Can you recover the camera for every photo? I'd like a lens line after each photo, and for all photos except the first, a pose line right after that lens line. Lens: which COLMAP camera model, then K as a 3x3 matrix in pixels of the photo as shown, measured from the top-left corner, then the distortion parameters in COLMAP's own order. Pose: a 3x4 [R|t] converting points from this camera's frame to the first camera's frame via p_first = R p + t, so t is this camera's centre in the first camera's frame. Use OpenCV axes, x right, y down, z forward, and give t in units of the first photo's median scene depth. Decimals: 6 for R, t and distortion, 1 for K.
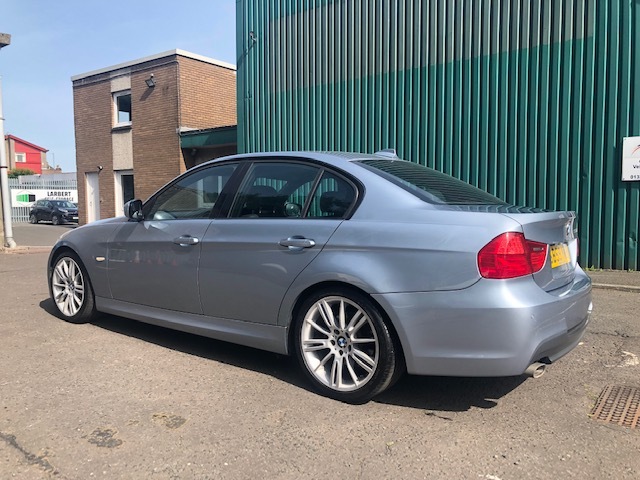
lens RADIAL K [[518.1, 0, 320.0], [0, 518.1, 240.0], [0, 0, 1]] dist [0.012887, -0.004187]
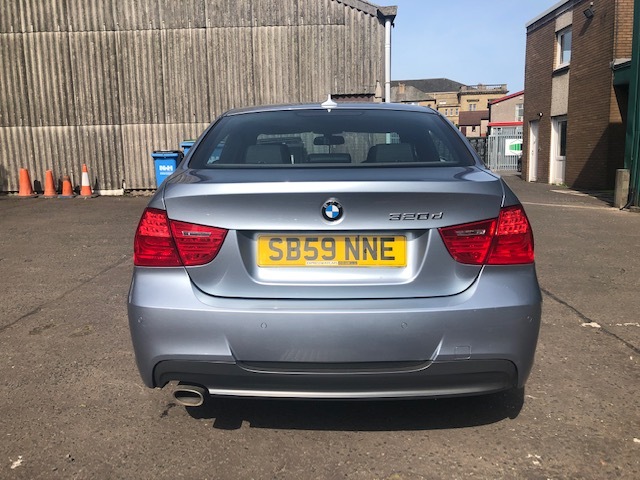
lens RADIAL K [[518.1, 0, 320.0], [0, 518.1, 240.0], [0, 0, 1]] dist [0.012887, -0.004187]
pose [[0.586331, 0.121818, -0.800859, 0.147965], [-0.040643, 0.991807, 0.121106, -0.009669], [0.809051, -0.038459, 0.586479, 0.097091]]
